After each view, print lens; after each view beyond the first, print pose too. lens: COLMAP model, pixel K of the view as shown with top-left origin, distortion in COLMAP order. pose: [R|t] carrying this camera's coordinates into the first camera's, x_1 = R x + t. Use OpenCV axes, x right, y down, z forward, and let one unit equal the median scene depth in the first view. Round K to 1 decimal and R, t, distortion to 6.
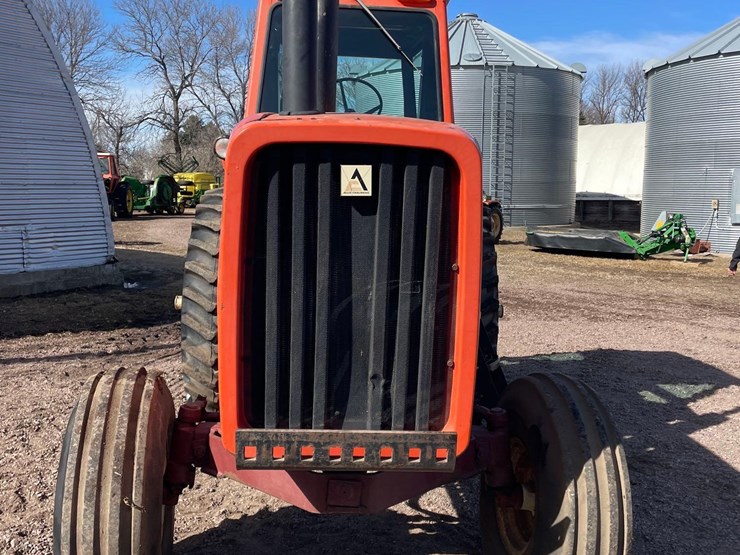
lens RADIAL K [[748.4, 0, 380.9], [0, 748.4, 278.1], [0, 0, 1]] dist [0.093866, -0.146606]
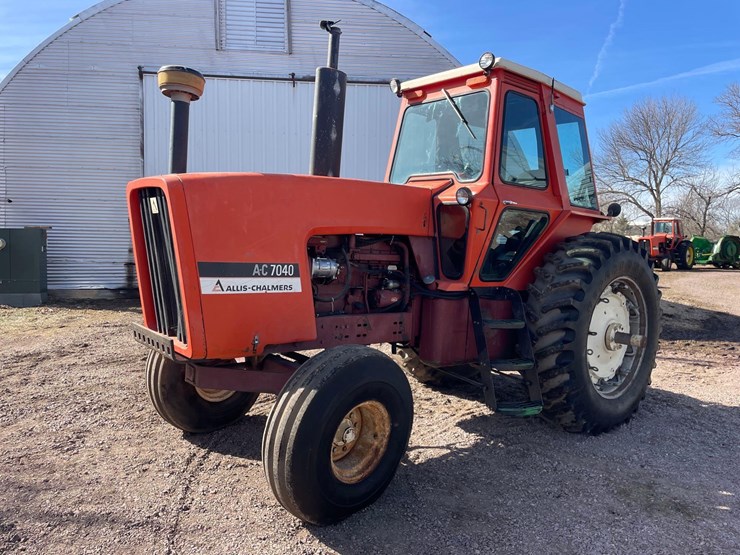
lens RADIAL K [[559.9, 0, 369.2], [0, 559.9, 272.1], [0, 0, 1]] dist [0.108130, -0.138949]
pose [[0.600945, 0.044484, -0.798051, 0.145277], [-0.106217, 0.994039, -0.024575, 0.002139], [0.792201, 0.099535, 0.602088, 0.052896]]
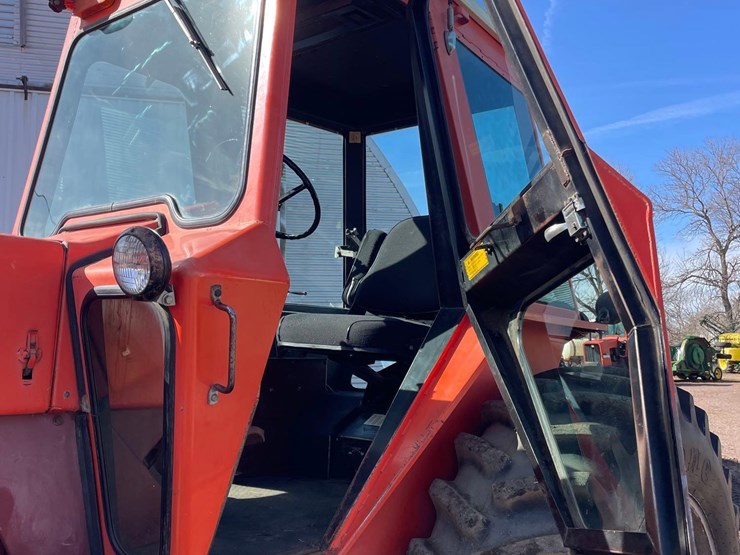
lens RADIAL K [[748.6, 0, 370.0], [0, 748.6, 252.8], [0, 0, 1]] dist [0.059460, -0.024663]
pose [[0.731872, -0.102290, -0.673721, 0.076345], [-0.066469, 0.973239, -0.219972, -0.017543], [0.678193, 0.205773, 0.705487, 0.148823]]
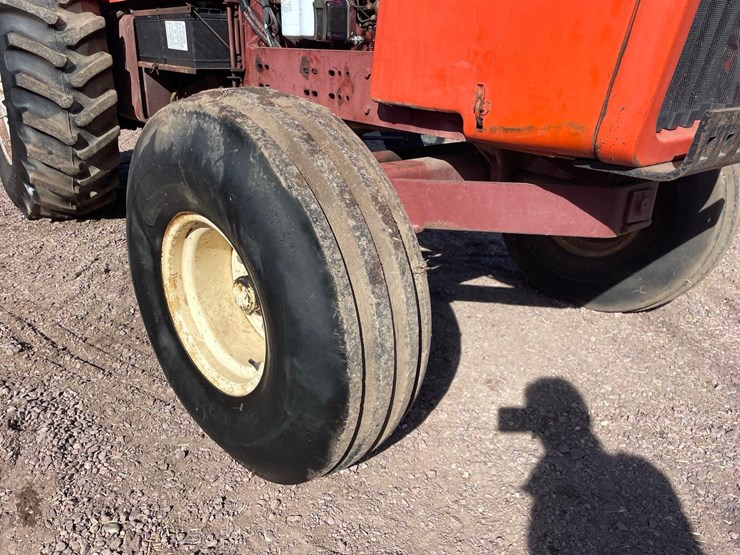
lens RADIAL K [[561.9, 0, 372.3], [0, 561.9, 286.0], [0, 0, 1]] dist [0.102278, -0.126179]
pose [[0.824648, -0.236200, 0.513970, -0.067148], [0.057174, 0.938795, 0.339699, 0.015550], [-0.562749, -0.250747, 0.787680, 0.072083]]
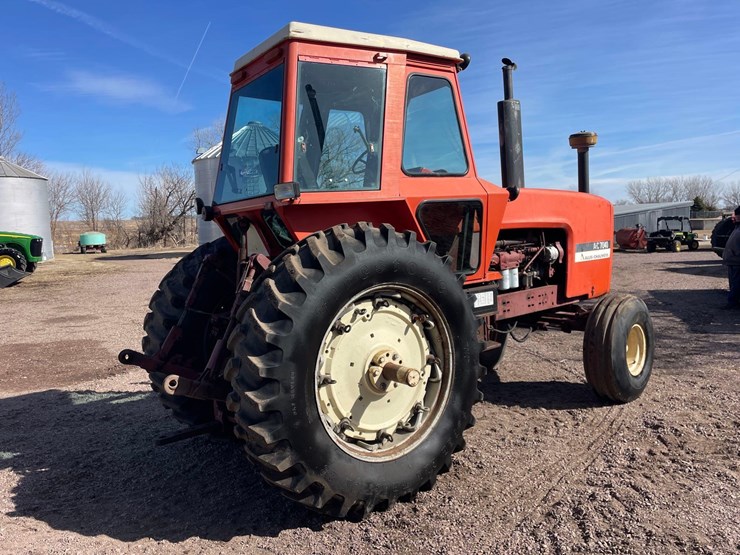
lens RADIAL K [[558.8, 0, 371.8], [0, 558.8, 291.7], [0, 0, 1]] dist [0.103729, -0.139759]
pose [[-0.557438, -0.076896, 0.826650, -0.176897], [0.130162, 0.975293, 0.178495, -0.038578], [-0.819951, 0.207098, -0.533657, 0.331793]]
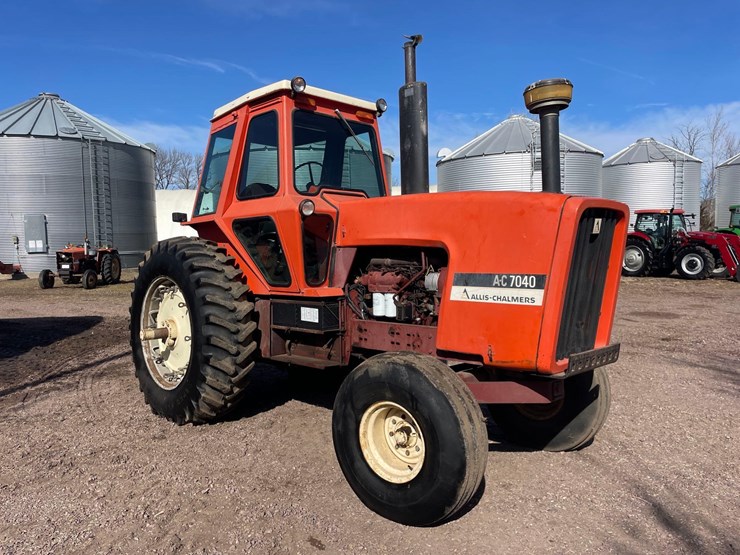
lens RADIAL K [[563.3, 0, 371.7], [0, 563.3, 274.4], [0, 0, 1]] dist [0.102597, -0.140224]
pose [[0.754579, -0.063692, 0.653110, -0.145857], [0.099126, 0.994921, -0.017501, -0.002889], [-0.648679, 0.077946, 0.757060, 0.020190]]
